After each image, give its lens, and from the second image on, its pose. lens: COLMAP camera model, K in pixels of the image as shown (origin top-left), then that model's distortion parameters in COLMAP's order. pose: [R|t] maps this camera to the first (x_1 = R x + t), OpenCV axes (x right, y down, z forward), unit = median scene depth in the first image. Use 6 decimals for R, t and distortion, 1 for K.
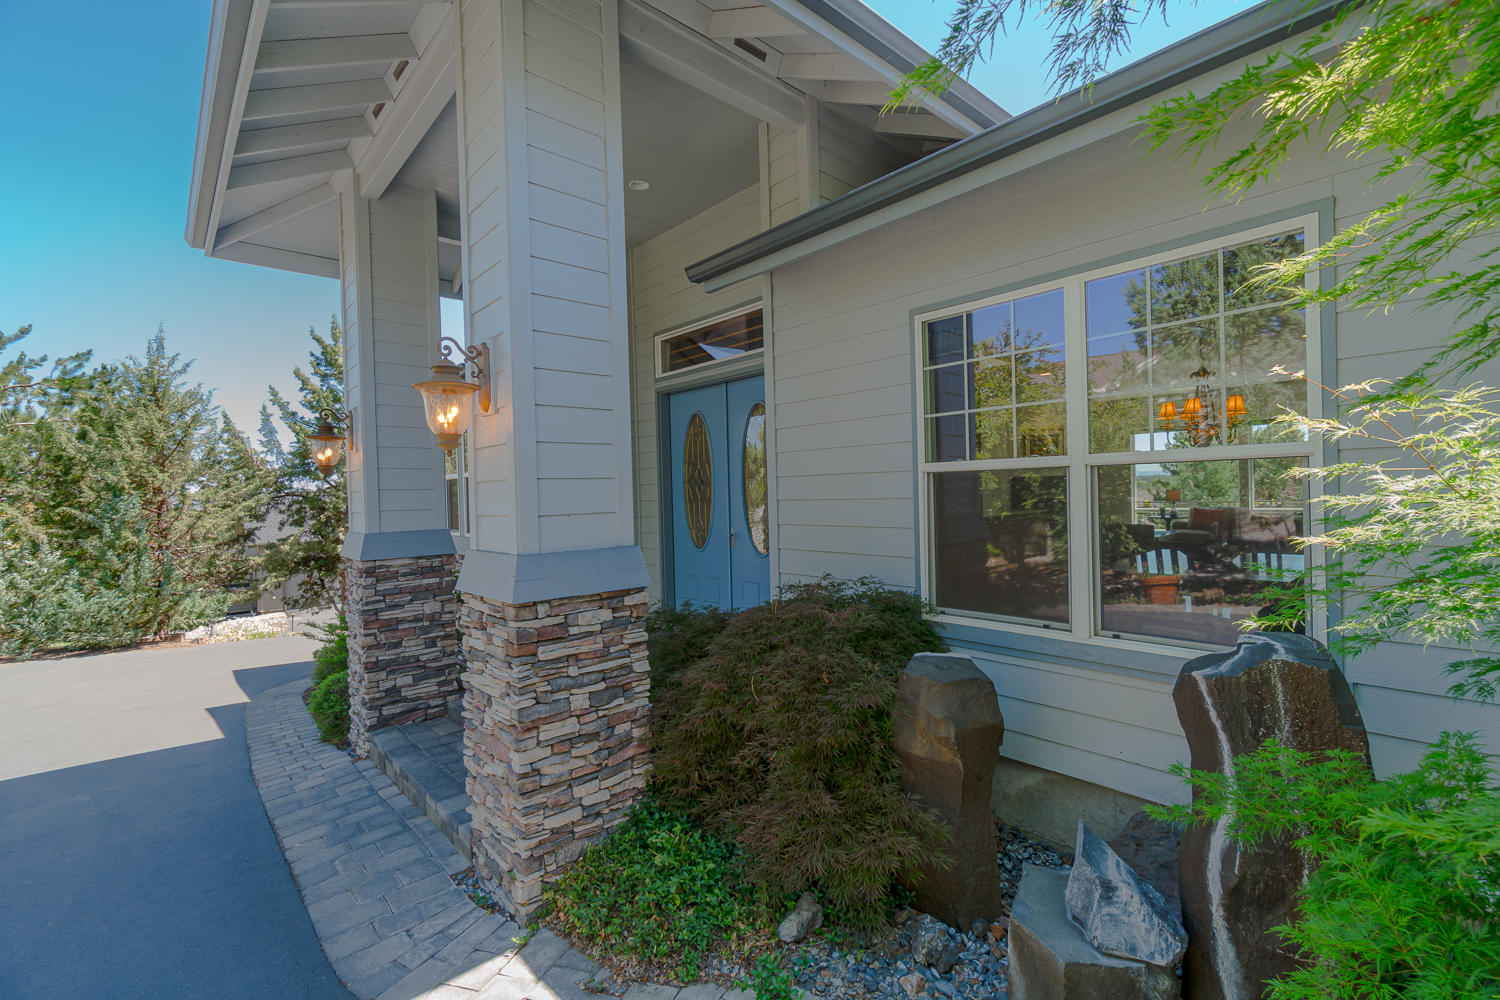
lens RADIAL K [[642.3, 0, 744.9], [0, 642.3, 495.9], [0, 0, 1]] dist [0.002155, 0.000345]
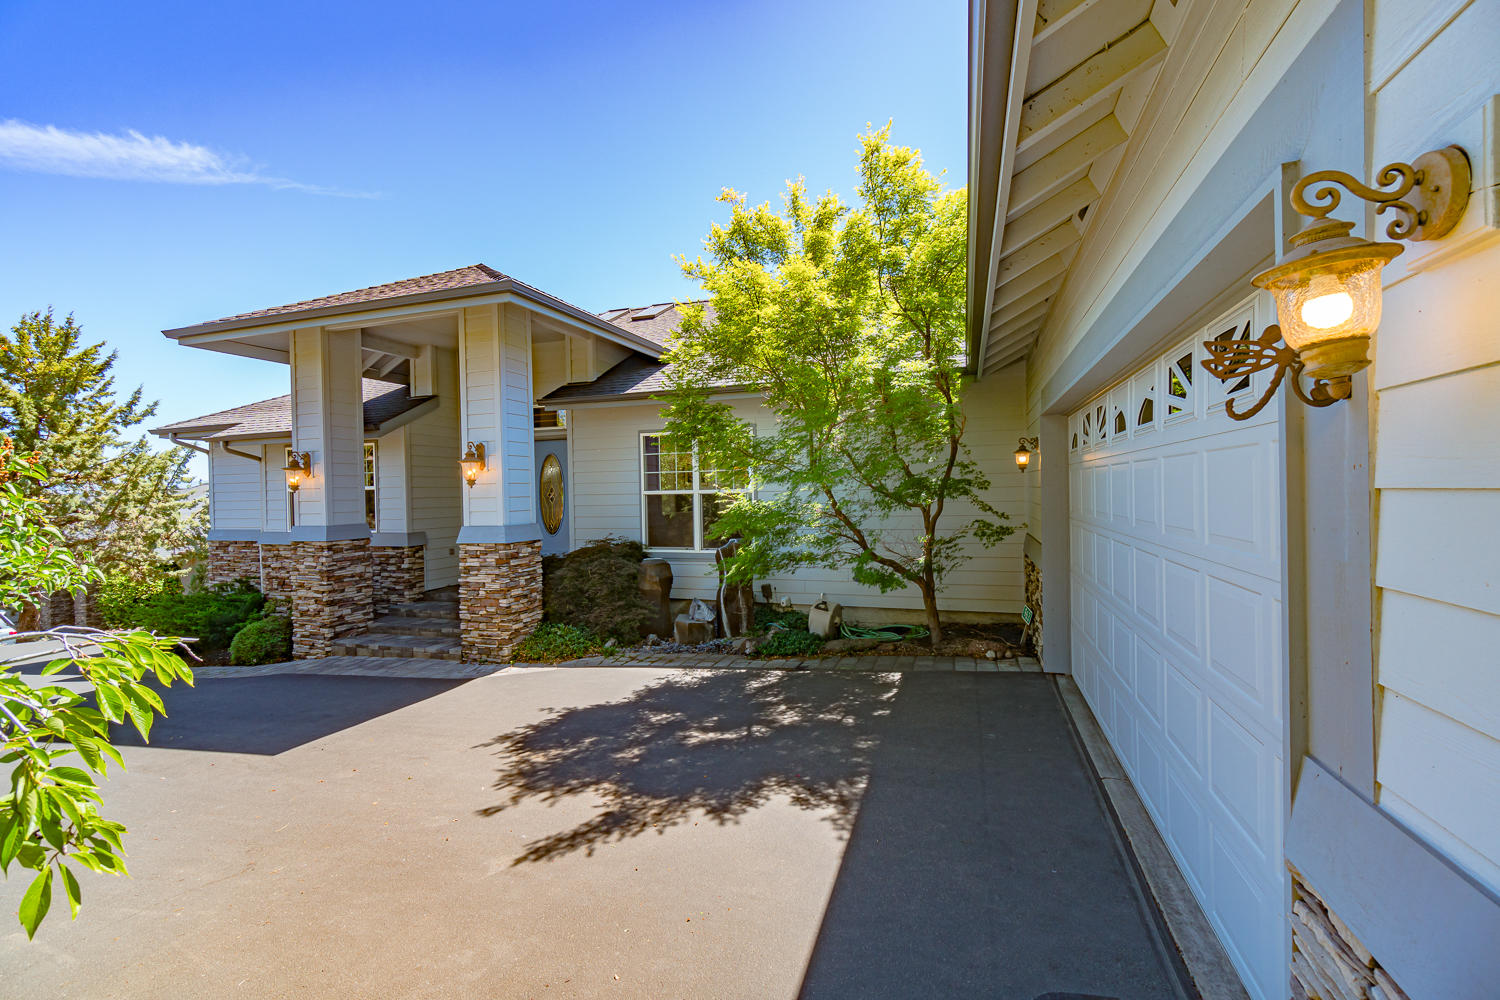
lens RADIAL K [[642.3, 0, 749.2], [0, 642.3, 499.1], [0, 0, 1]] dist [0.002155, 0.000345]
pose [[0.873060, 0.001324, 0.487611, -0.683908], [0.001964, 0.999979, -0.006232, -0.000267], [-0.487609, 0.006399, 0.873039, -1.636448]]
